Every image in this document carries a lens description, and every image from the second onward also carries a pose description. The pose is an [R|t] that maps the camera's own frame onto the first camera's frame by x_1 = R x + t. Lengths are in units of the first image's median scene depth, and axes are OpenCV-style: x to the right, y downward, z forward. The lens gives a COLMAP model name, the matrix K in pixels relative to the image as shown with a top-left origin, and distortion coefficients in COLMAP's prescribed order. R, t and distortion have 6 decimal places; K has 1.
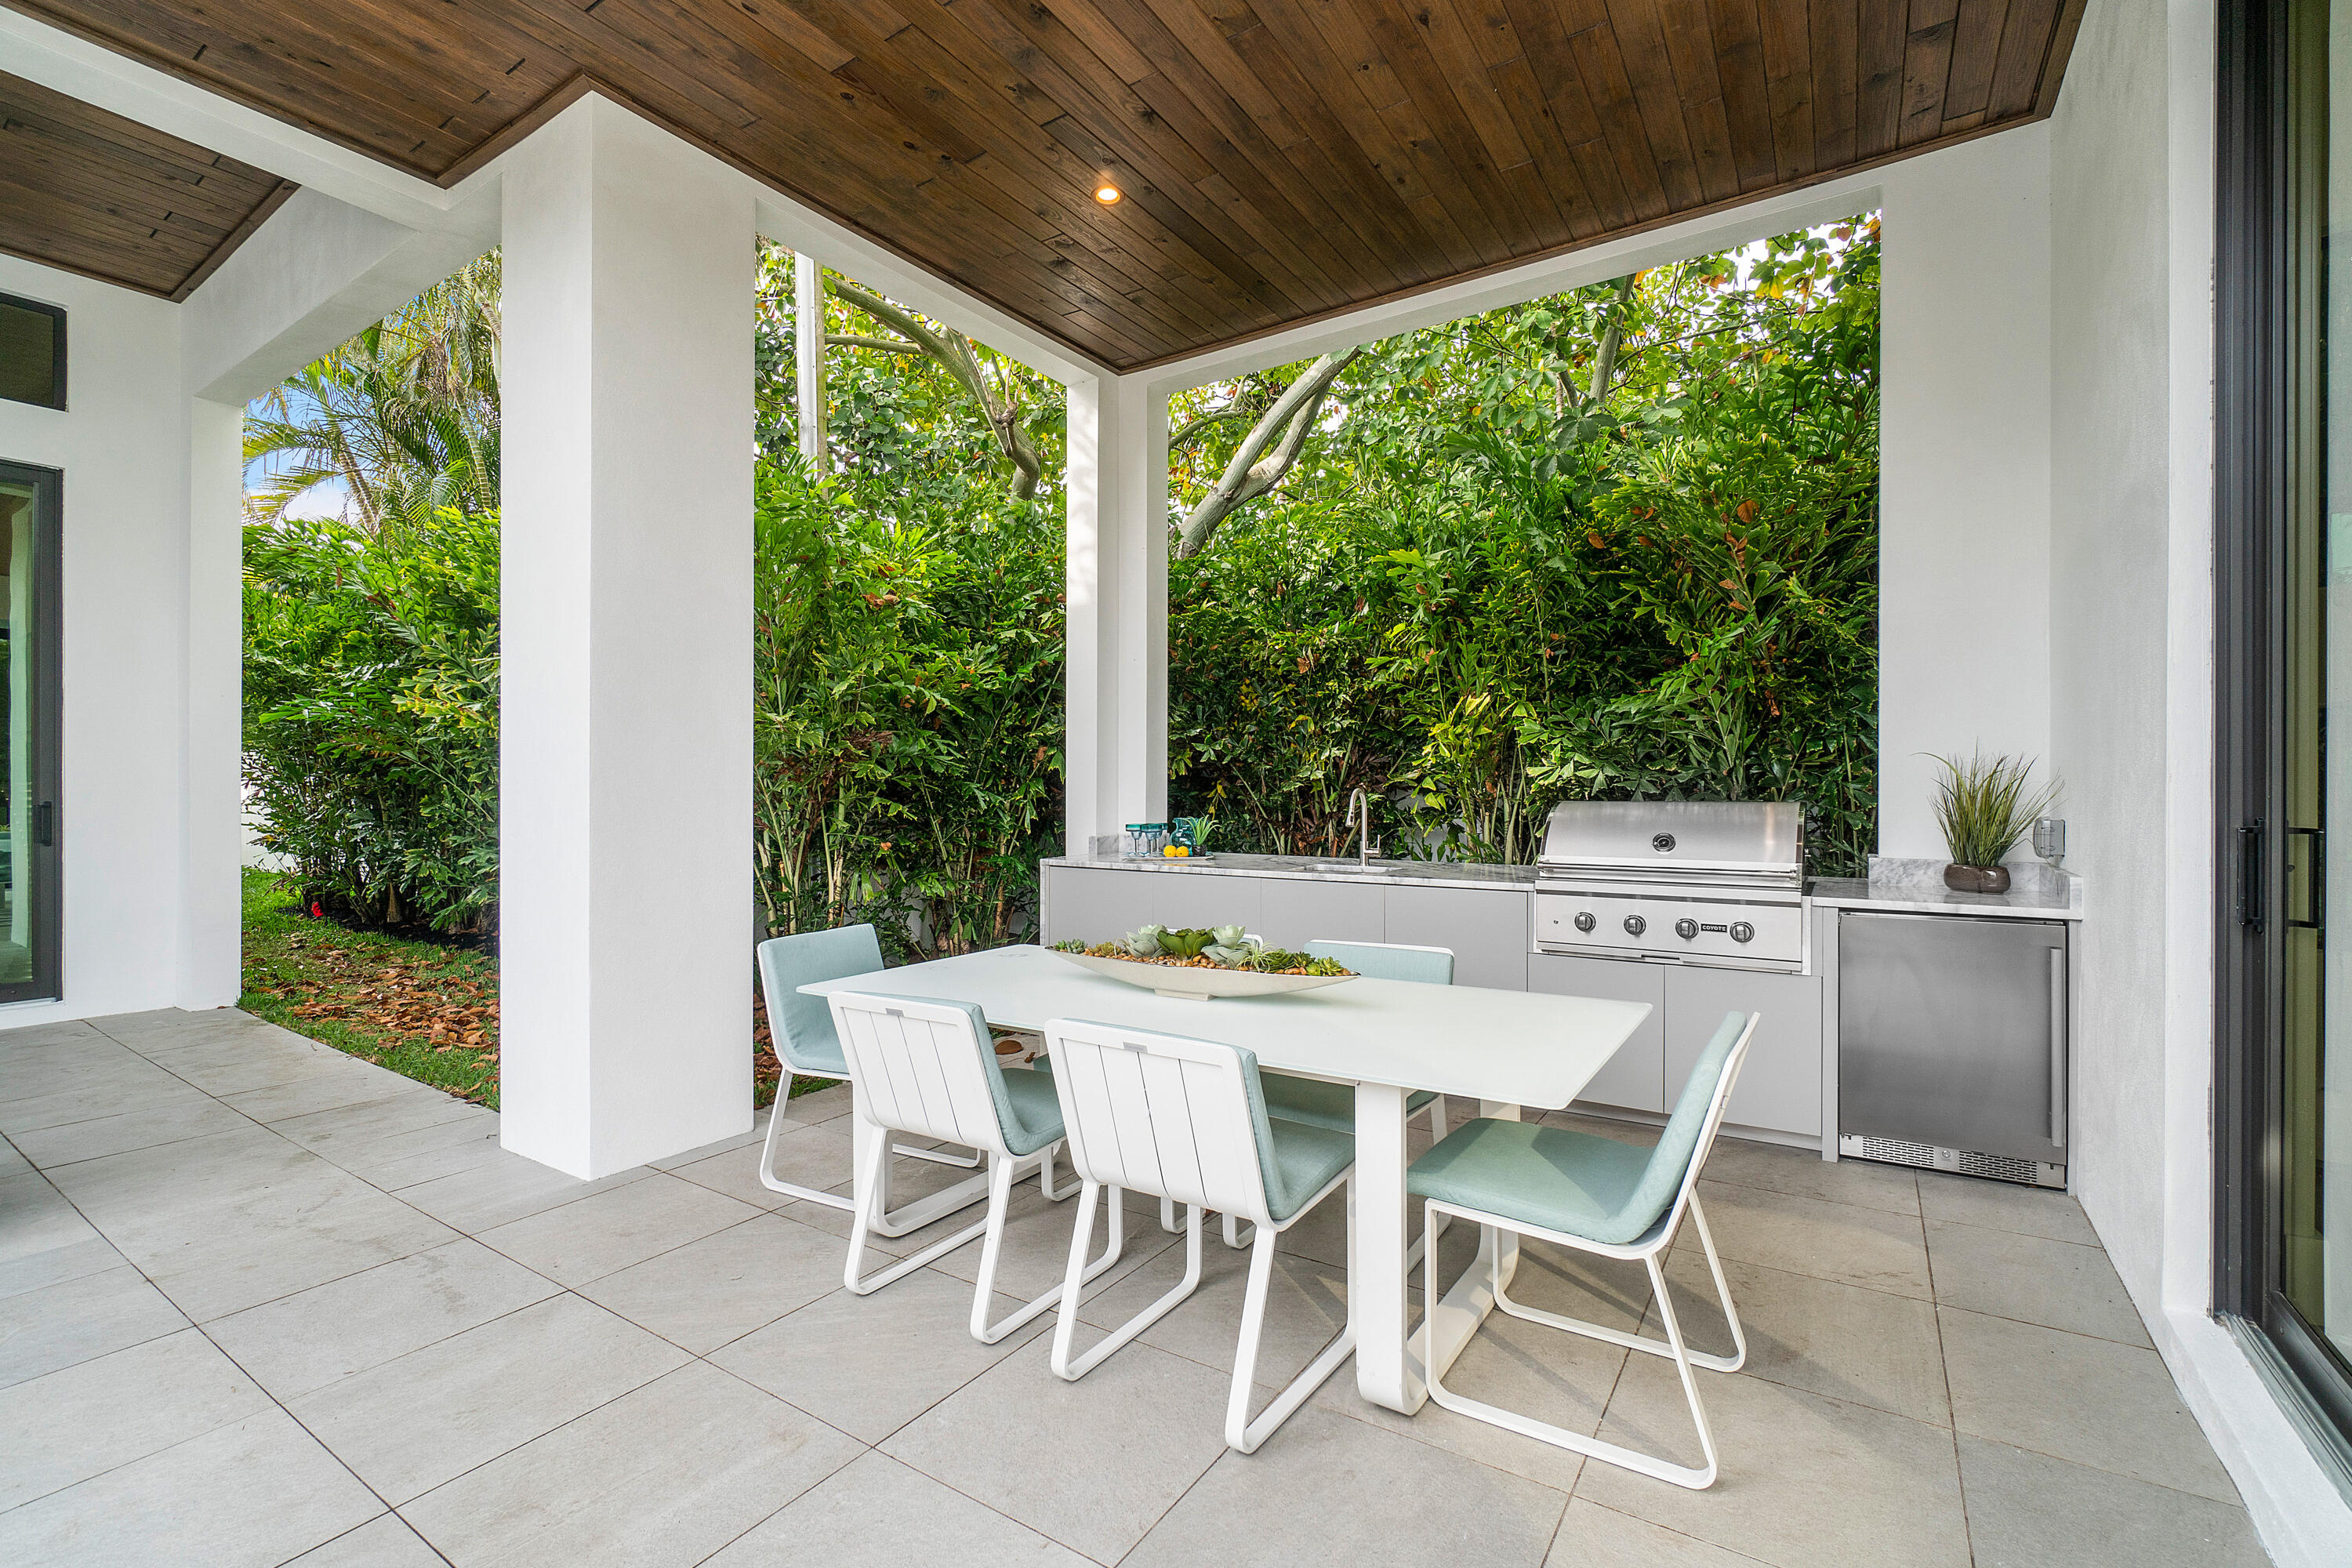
lens RADIAL K [[1025.5, 0, 1183.1], [0, 1025.5, 759.2], [0, 0, 1]] dist [-0.002654, 0.000255]
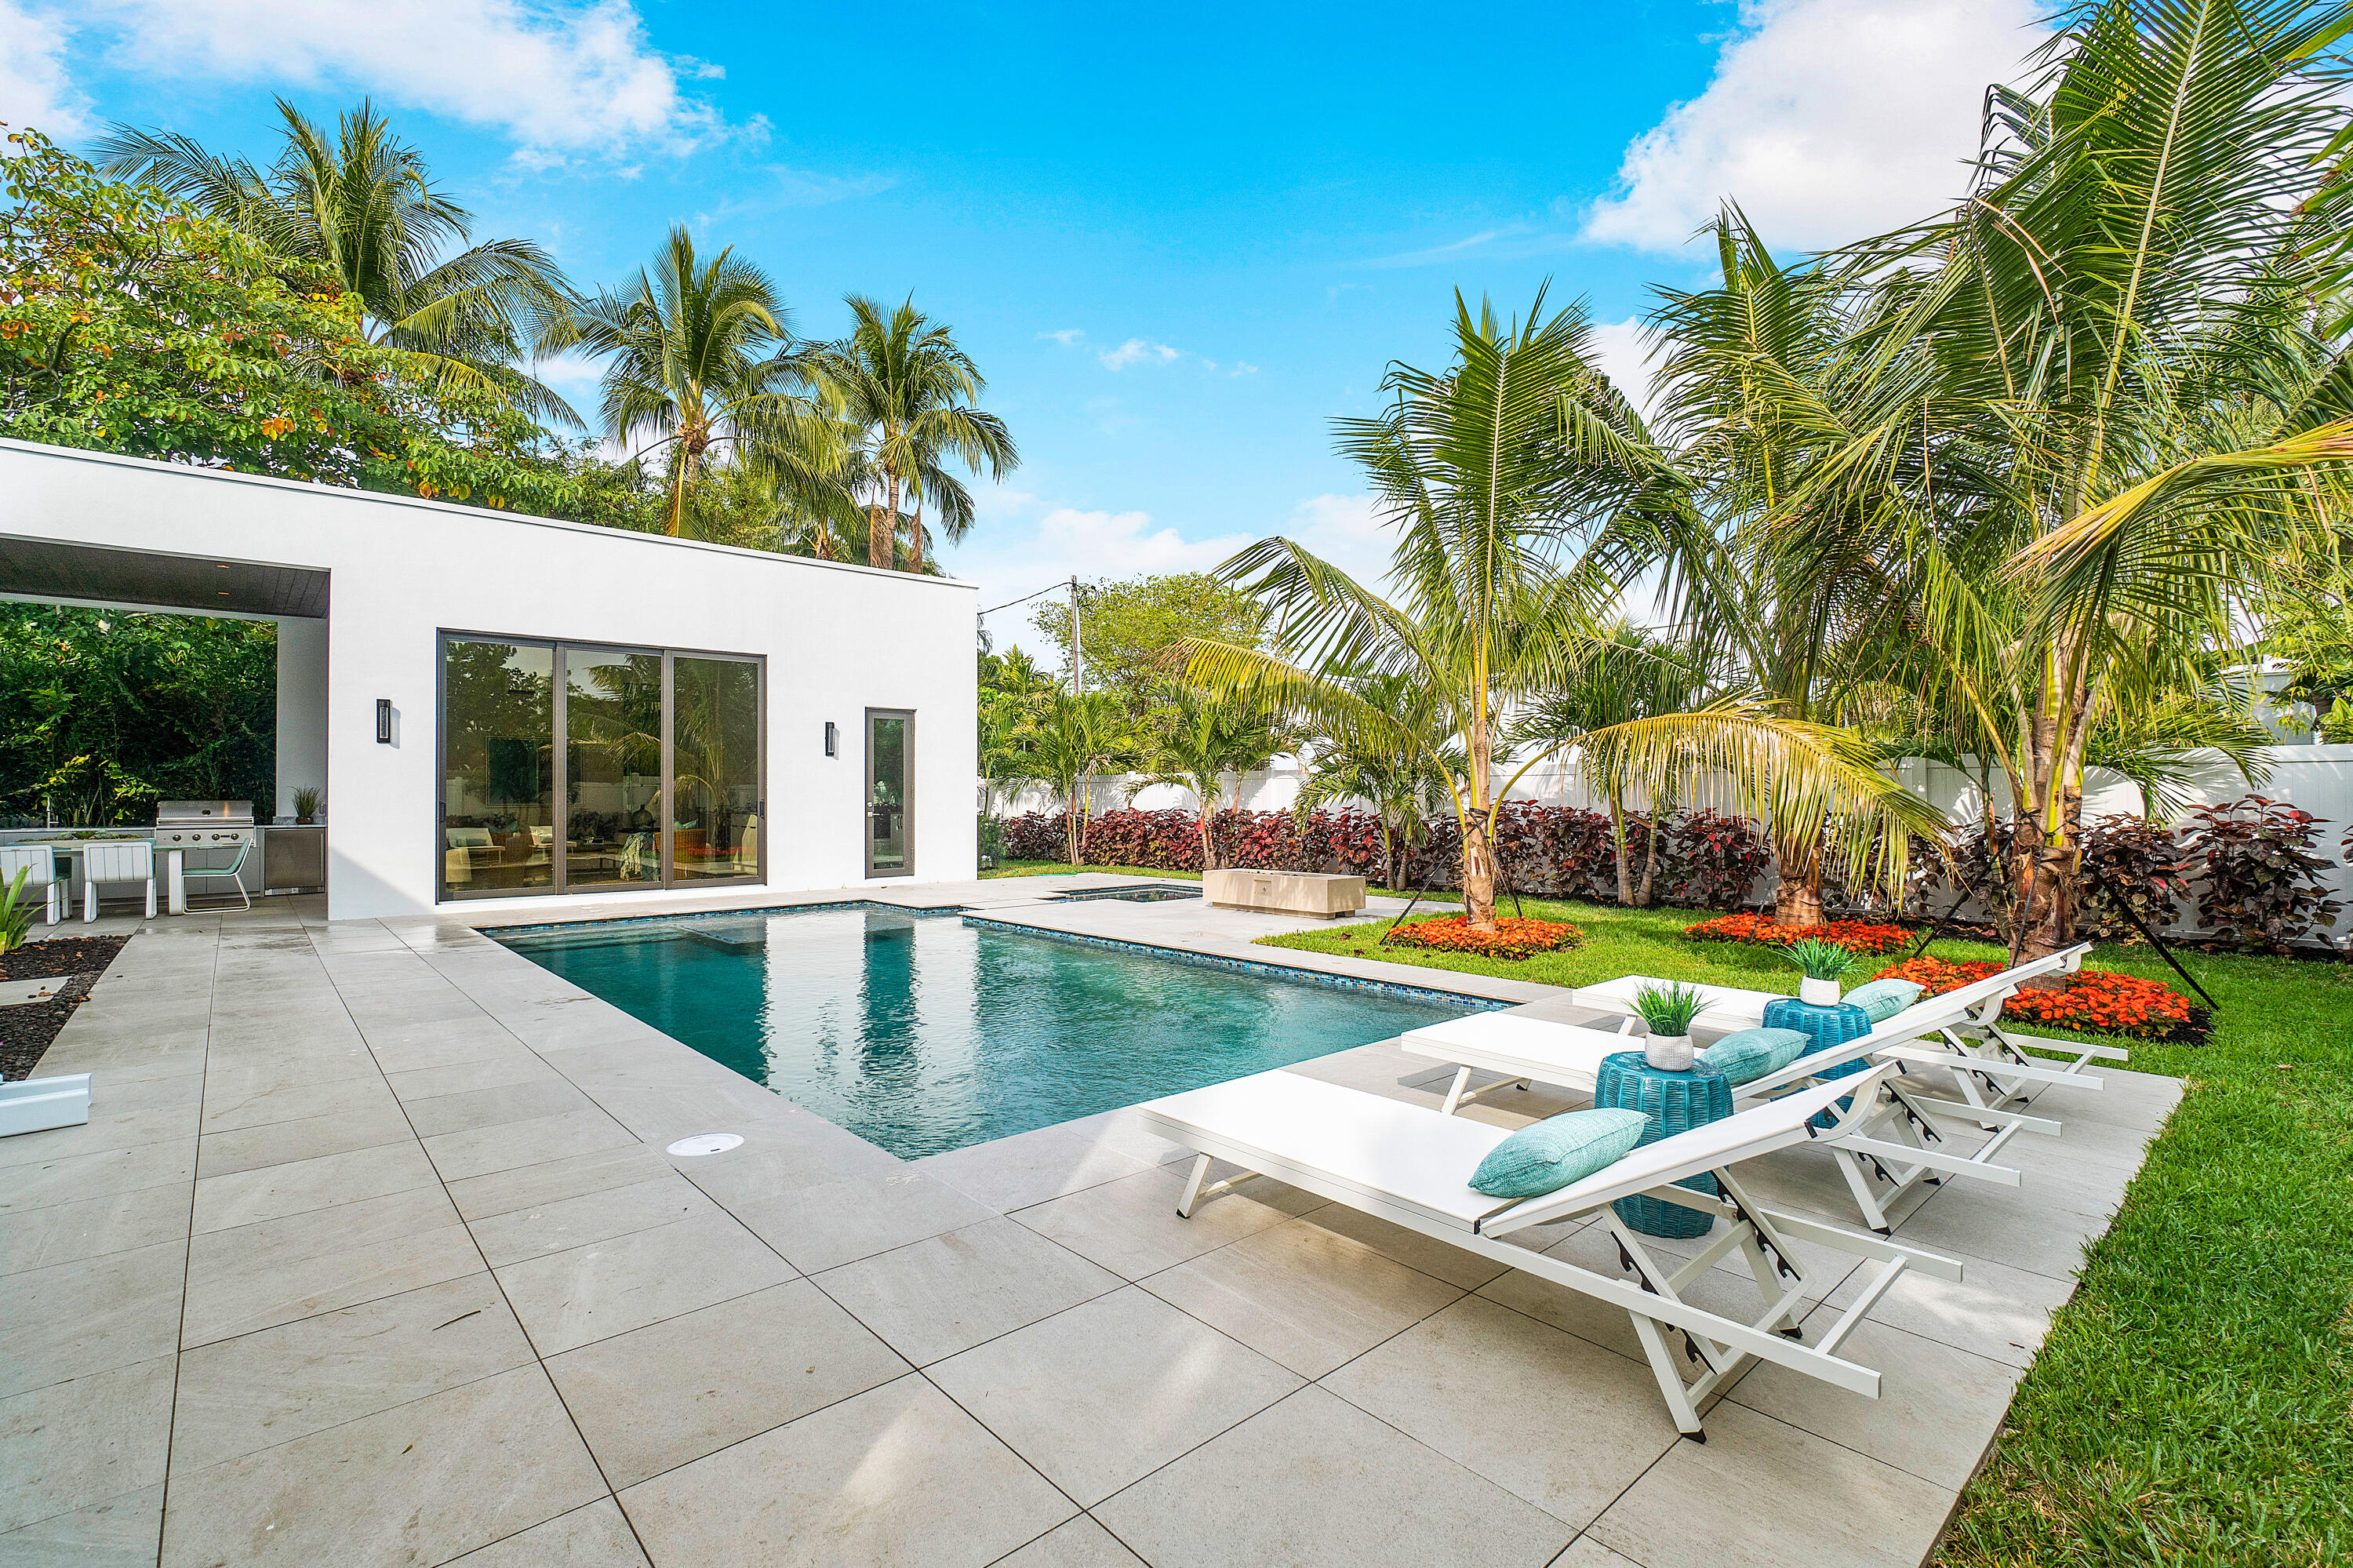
lens RADIAL K [[1061.1, 0, 1174.5], [0, 1061.1, 802.7], [0, 0, 1]] dist [-0.001043, 0.000150]
pose [[0.257117, -0.003335, 0.966375, -1.492254], [-0.024571, 0.999648, 0.009987, -0.046262], [-0.966068, -0.026312, 0.256944, -2.125797]]
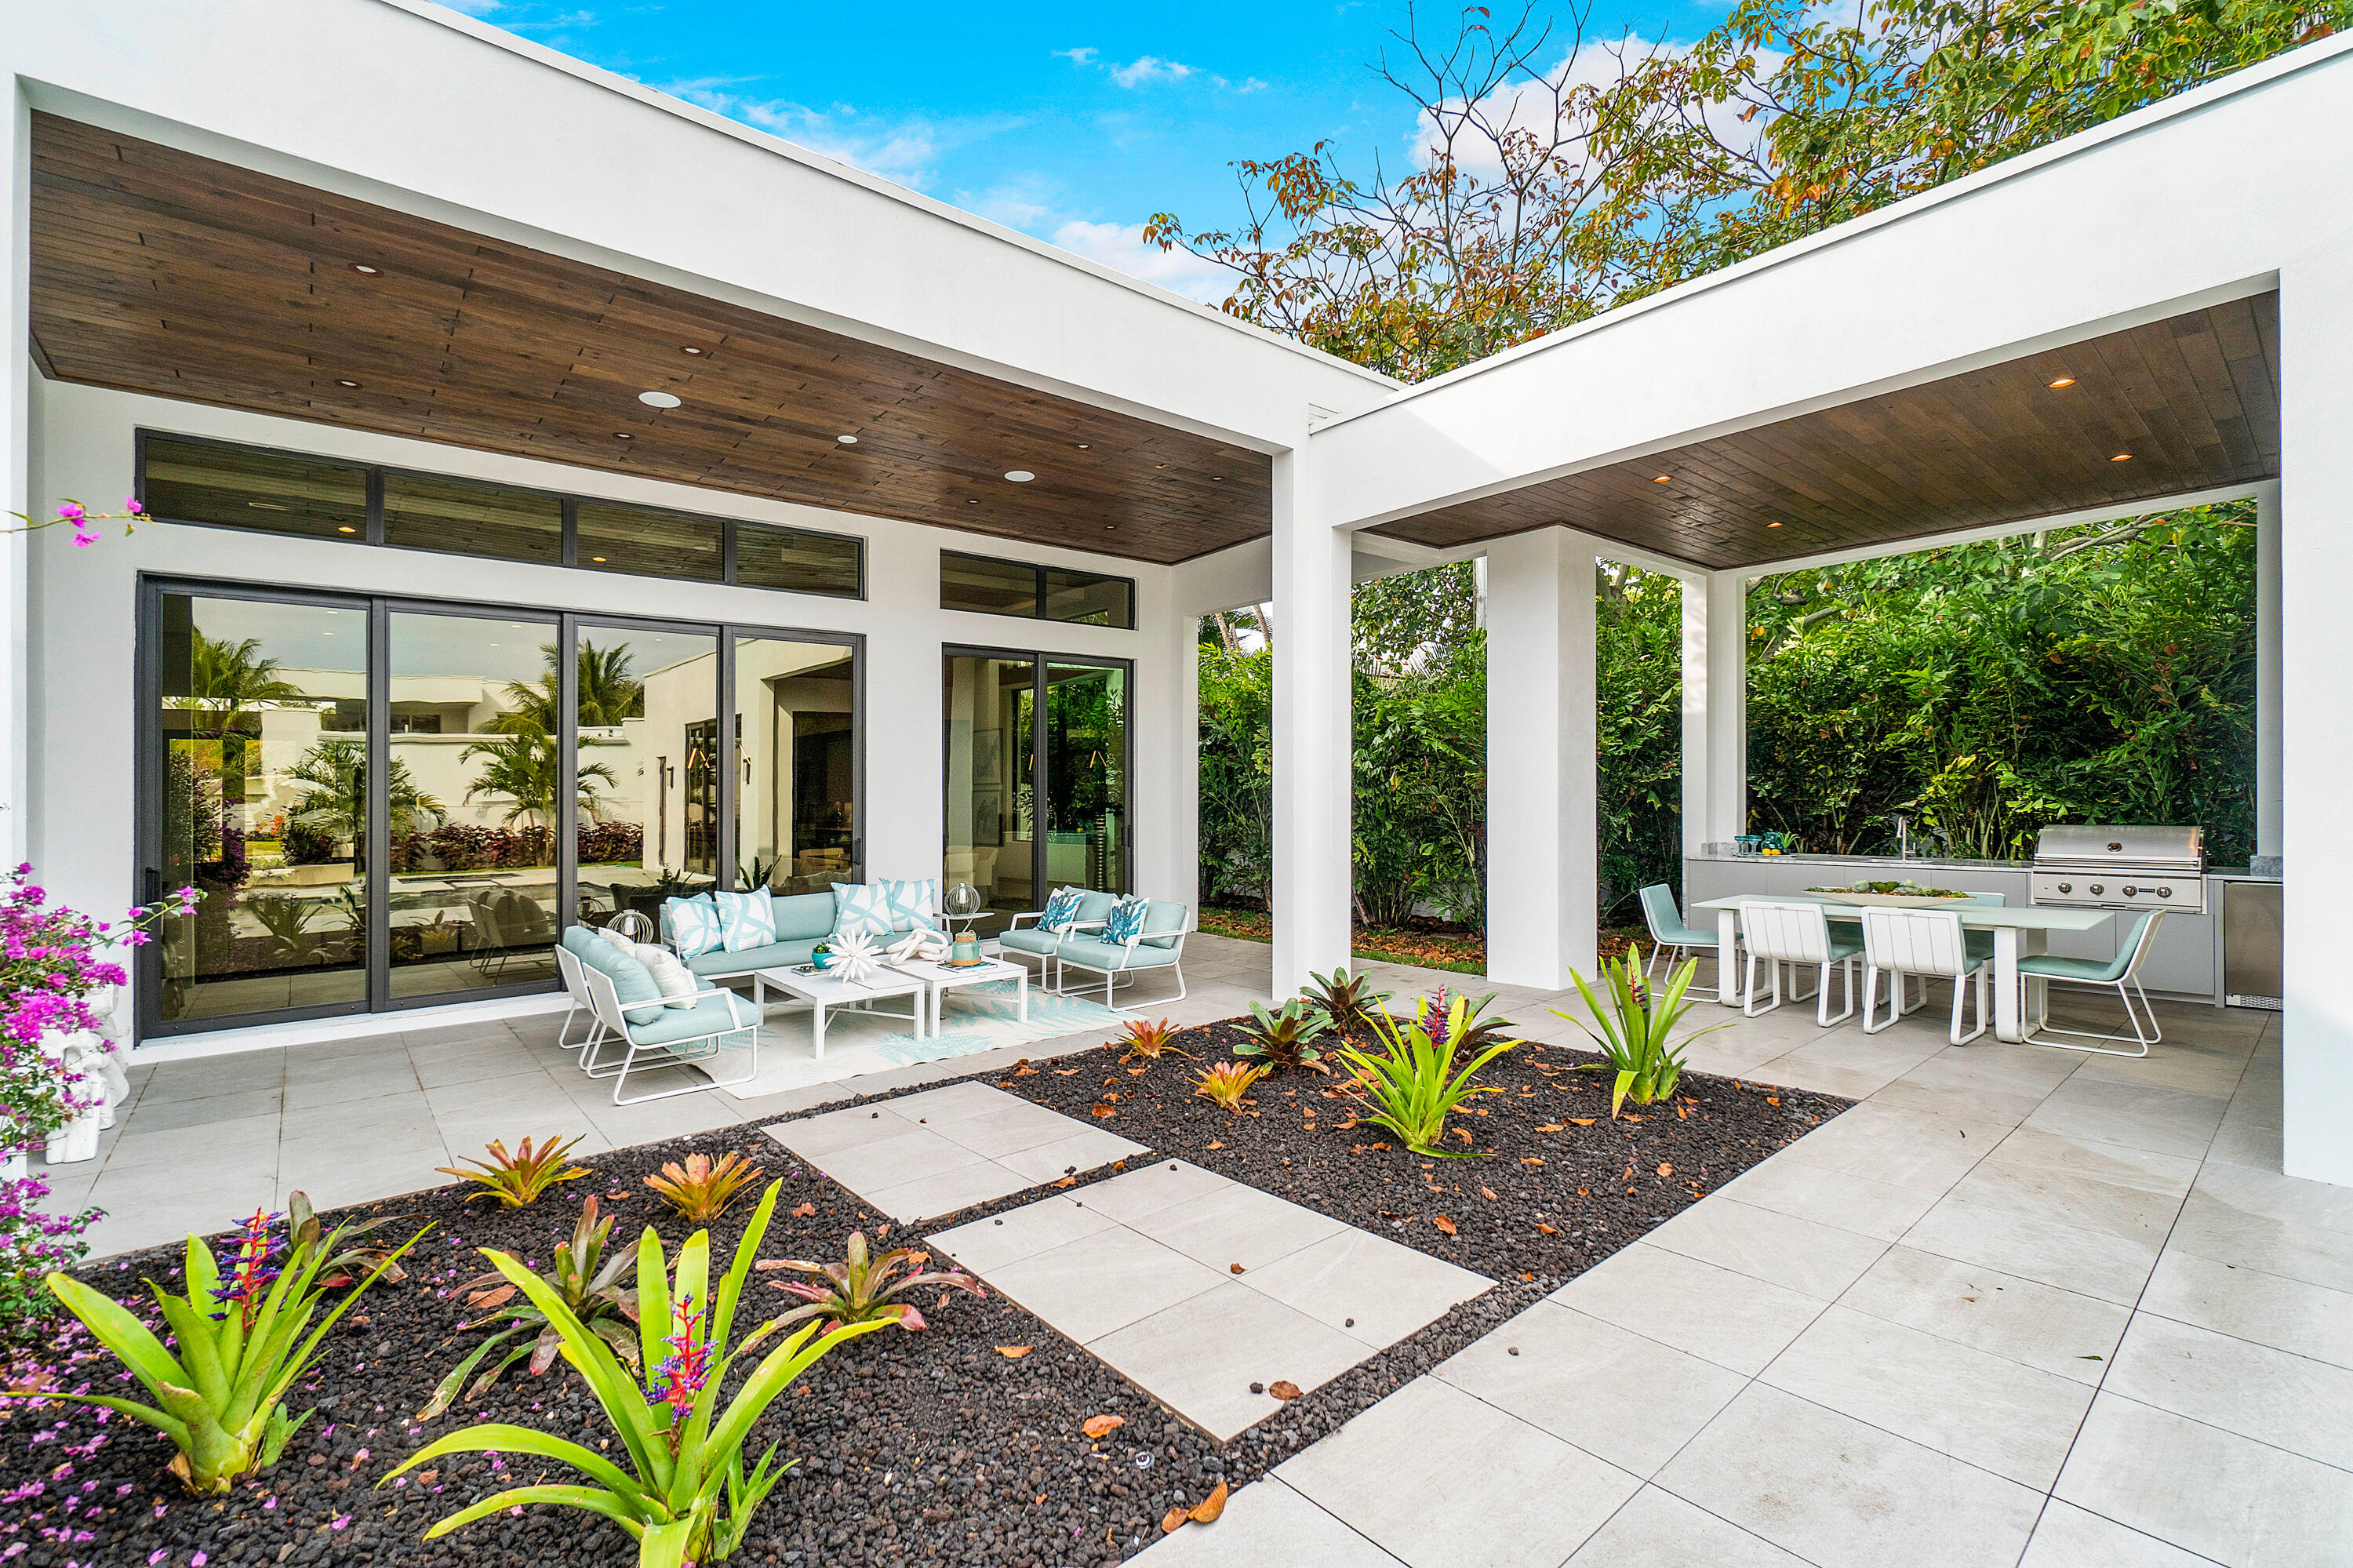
lens RADIAL K [[1024.6, 0, 1176.5], [0, 1024.6, 784.0], [0, 0, 1]] dist [0.000331, 0.000604]
pose [[0.960358, -0.013461, -0.278445, -0.508483], [0.018560, 0.999705, 0.015686, -0.074592], [0.278151, -0.020232, 0.960324, -0.991758]]
